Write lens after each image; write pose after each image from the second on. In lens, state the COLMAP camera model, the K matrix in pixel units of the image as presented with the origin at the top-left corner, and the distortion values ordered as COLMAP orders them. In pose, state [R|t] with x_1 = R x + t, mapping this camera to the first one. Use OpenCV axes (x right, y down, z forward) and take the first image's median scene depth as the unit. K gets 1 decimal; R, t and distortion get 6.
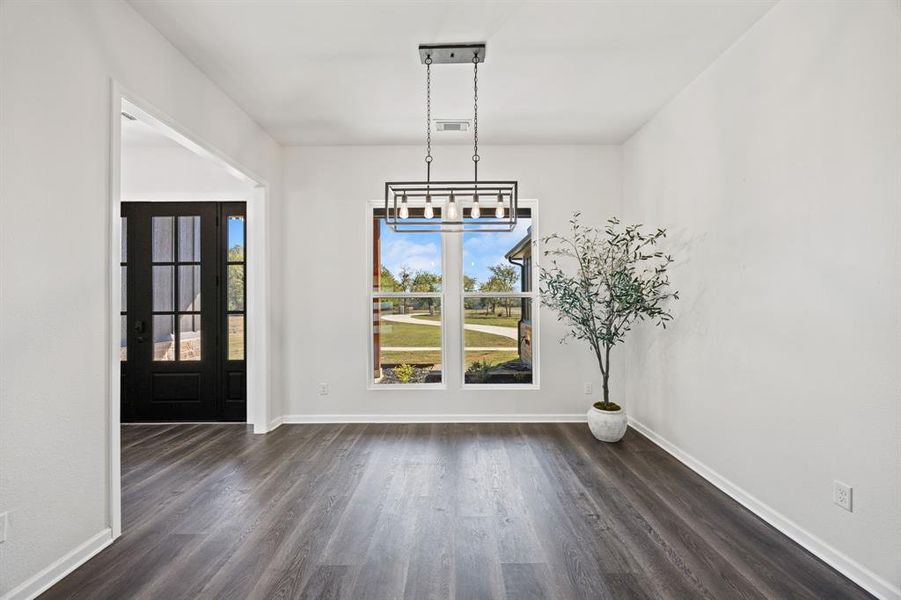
lens RADIAL K [[346.2, 0, 453.2], [0, 346.2, 300.9], [0, 0, 1]] dist [0.002589, 0.000122]
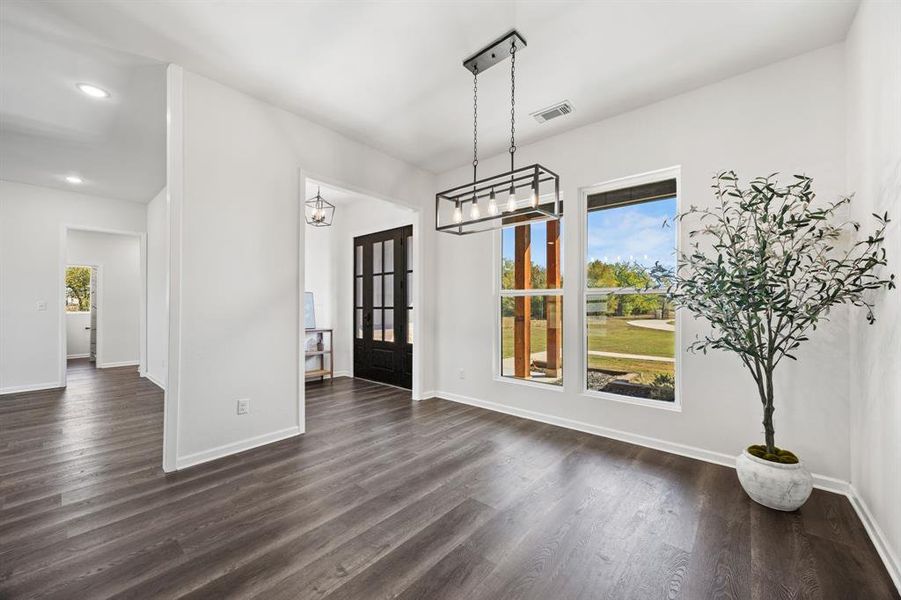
lens RADIAL K [[346.2, 0, 454.5], [0, 346.2, 305.6], [0, 0, 1]] dist [0.002589, 0.000122]
pose [[0.761399, 0.005685, -0.648259, 0.390398], [-0.002732, 0.999981, 0.005560, 0.017313], [0.648278, -0.002463, 0.761400, 0.095455]]
